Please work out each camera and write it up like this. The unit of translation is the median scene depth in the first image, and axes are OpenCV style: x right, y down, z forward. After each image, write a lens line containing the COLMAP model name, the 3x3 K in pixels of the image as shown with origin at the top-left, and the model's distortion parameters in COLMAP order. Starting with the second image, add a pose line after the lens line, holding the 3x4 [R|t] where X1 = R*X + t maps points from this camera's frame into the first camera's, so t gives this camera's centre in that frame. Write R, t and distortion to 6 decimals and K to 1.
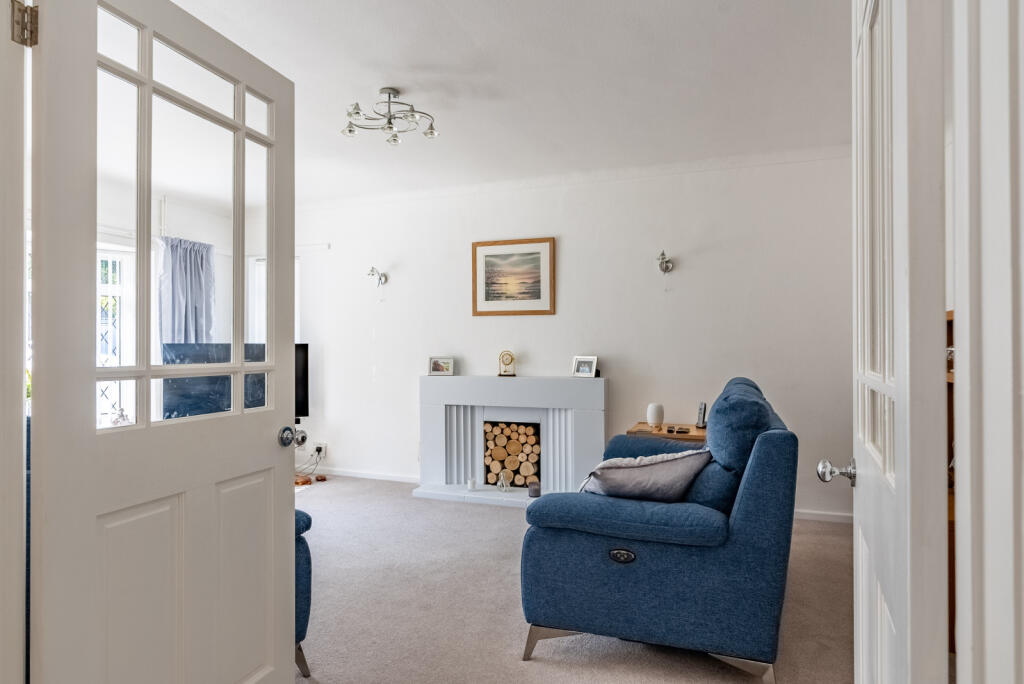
lens RADIAL K [[580.4, 0, 512.0], [0, 580.4, 342.0], [0, 0, 1]] dist [-0.000944, -0.000218]
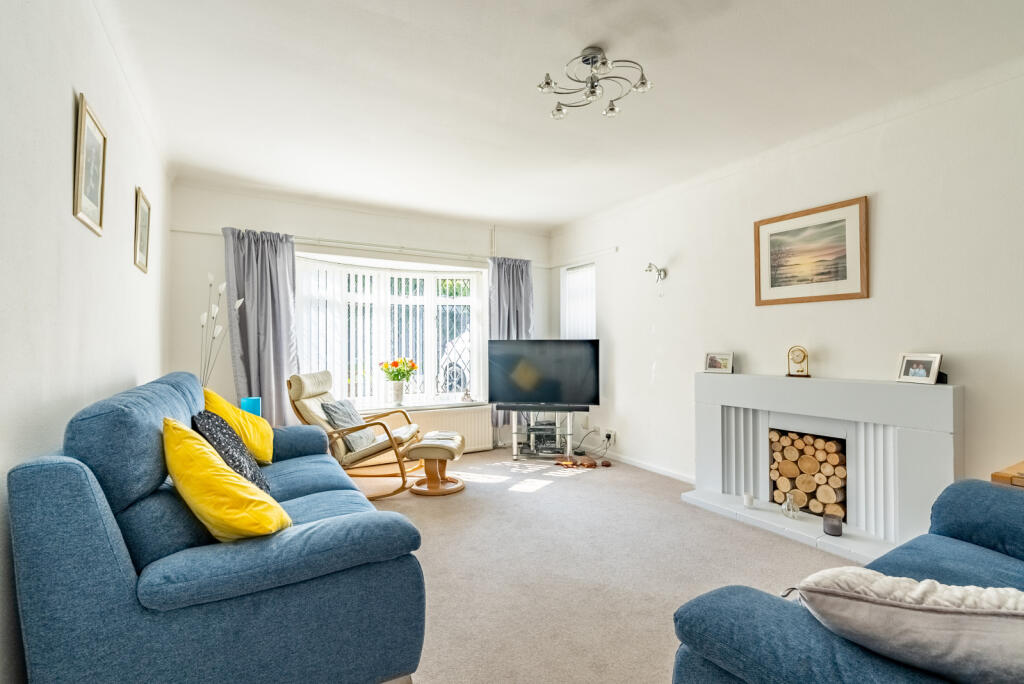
lens RADIAL K [[467.3, 0, 512.0], [0, 467.3, 342.0], [0, 0, 1]] dist [-0.009178, 0.000781]
pose [[0.782428, -0.004632, -0.622724, 0.084227], [0.008256, 0.999962, 0.002935, 0.004237], [0.622686, -0.007438, 0.782436, 0.229398]]
